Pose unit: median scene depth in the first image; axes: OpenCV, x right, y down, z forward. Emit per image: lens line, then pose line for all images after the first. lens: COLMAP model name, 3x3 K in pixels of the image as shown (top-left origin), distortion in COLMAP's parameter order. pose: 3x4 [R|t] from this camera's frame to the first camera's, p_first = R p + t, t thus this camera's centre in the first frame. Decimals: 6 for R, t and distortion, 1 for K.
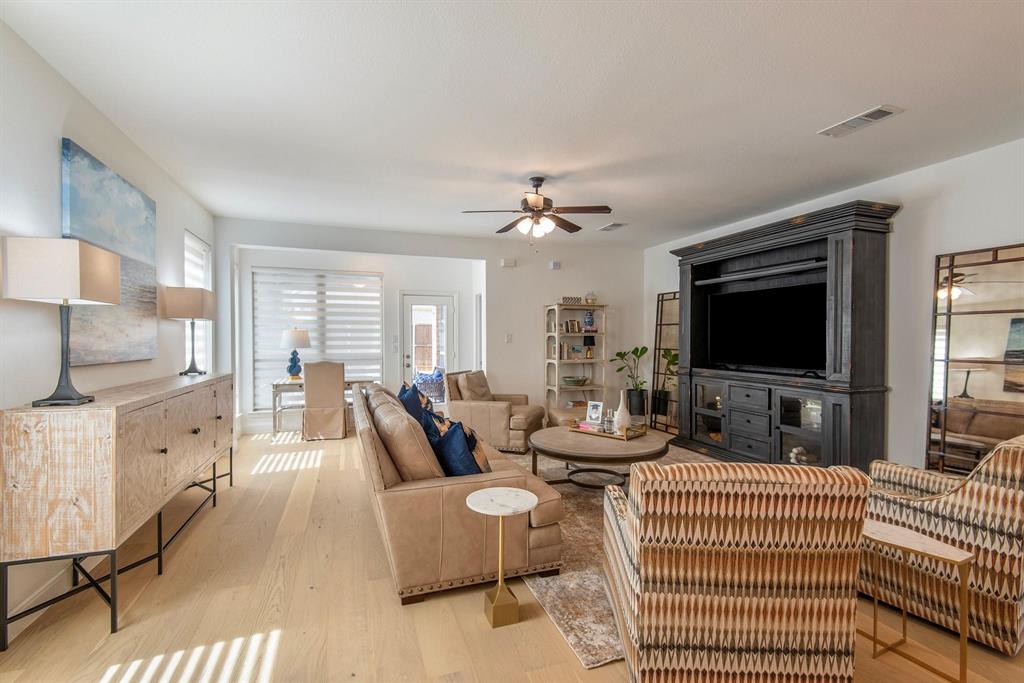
lens RADIAL K [[467.7, 0, 509.1], [0, 467.7, 339.5], [0, 0, 1]] dist [0.000860, -0.002958]
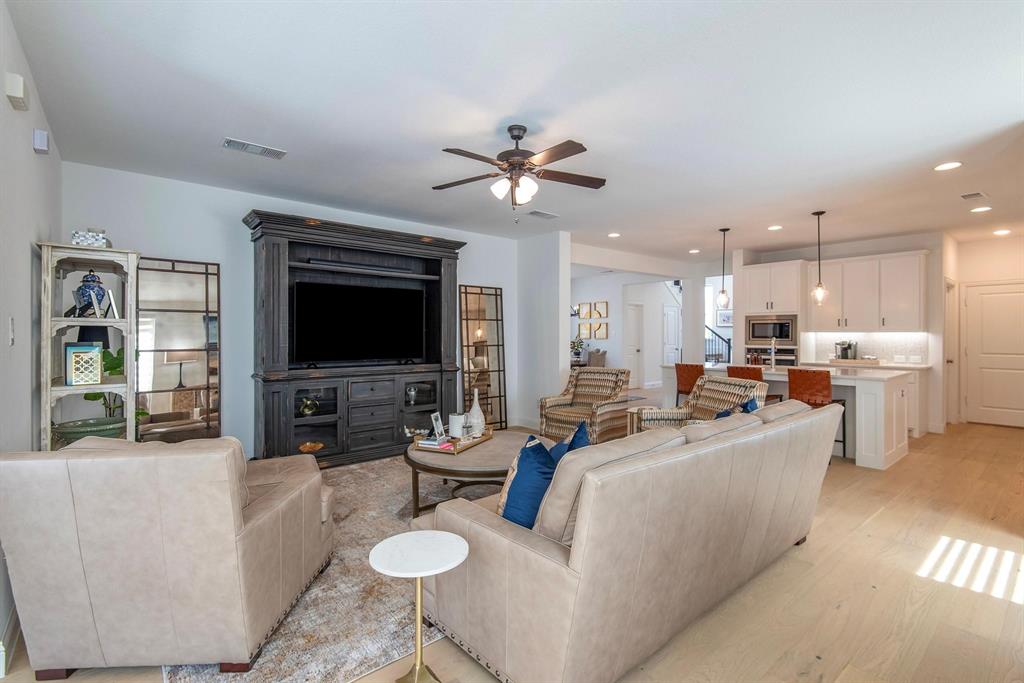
lens RADIAL K [[467.7, 0, 508.5], [0, 467.7, 336.2], [0, 0, 1]] dist [0.000860, -0.002958]
pose [[-0.336974, -0.009089, 0.941470, -0.681942], [-0.006117, 0.999953, 0.007464, -0.006434], [-0.941494, -0.003244, -0.337014, 1.295967]]
